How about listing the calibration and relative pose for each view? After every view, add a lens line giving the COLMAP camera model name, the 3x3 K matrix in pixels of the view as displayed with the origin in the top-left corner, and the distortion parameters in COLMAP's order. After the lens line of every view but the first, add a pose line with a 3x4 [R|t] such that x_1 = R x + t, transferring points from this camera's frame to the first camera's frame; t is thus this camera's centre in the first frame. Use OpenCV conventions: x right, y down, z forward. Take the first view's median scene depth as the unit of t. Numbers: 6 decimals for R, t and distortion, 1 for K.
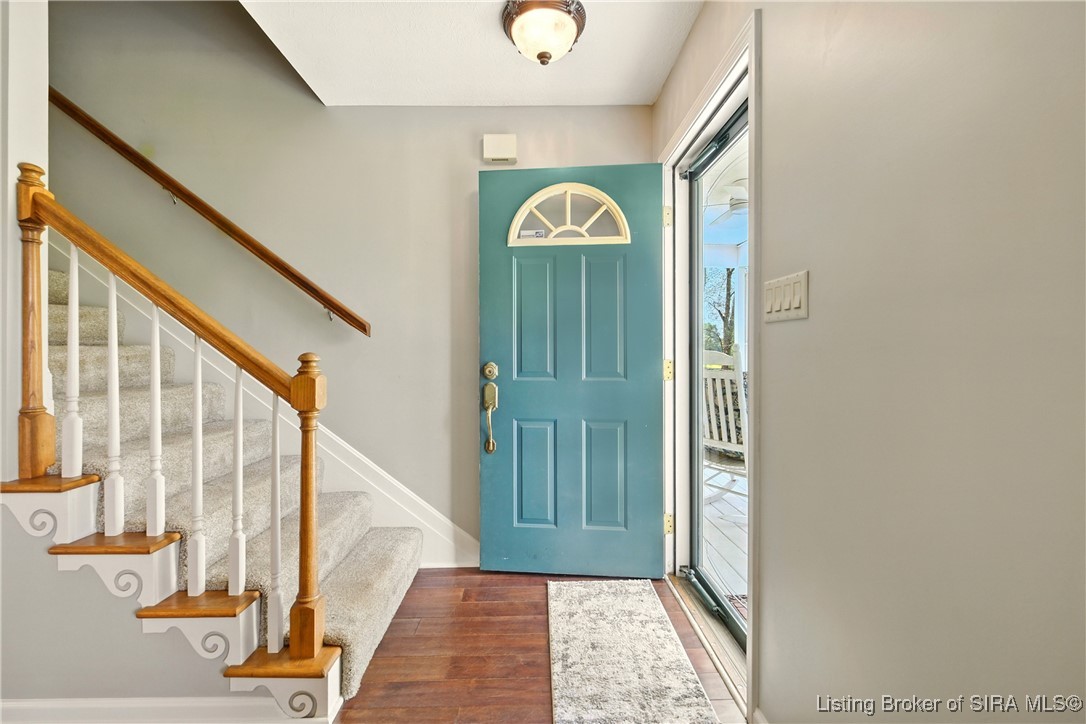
lens RADIAL K [[479.5, 0, 541.6], [0, 479.5, 356.4], [0, 0, 1]] dist [-0.001919, -0.000610]
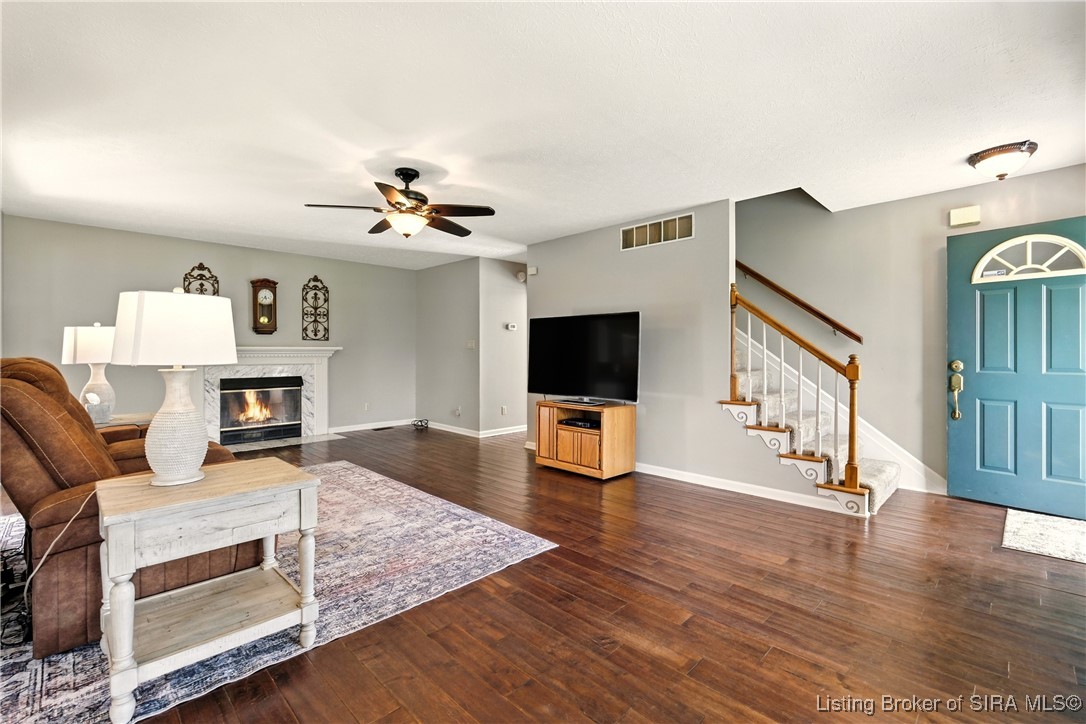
lens RADIAL K [[479.5, 0, 540.2], [0, 479.5, 353.5], [0, 0, 1]] dist [-0.001919, -0.000610]
pose [[0.694918, 0.001859, -0.719087, 0.069111], [-0.007273, 0.999964, -0.004444, 0.006180], [0.719052, 0.008318, 0.694906, -1.029518]]
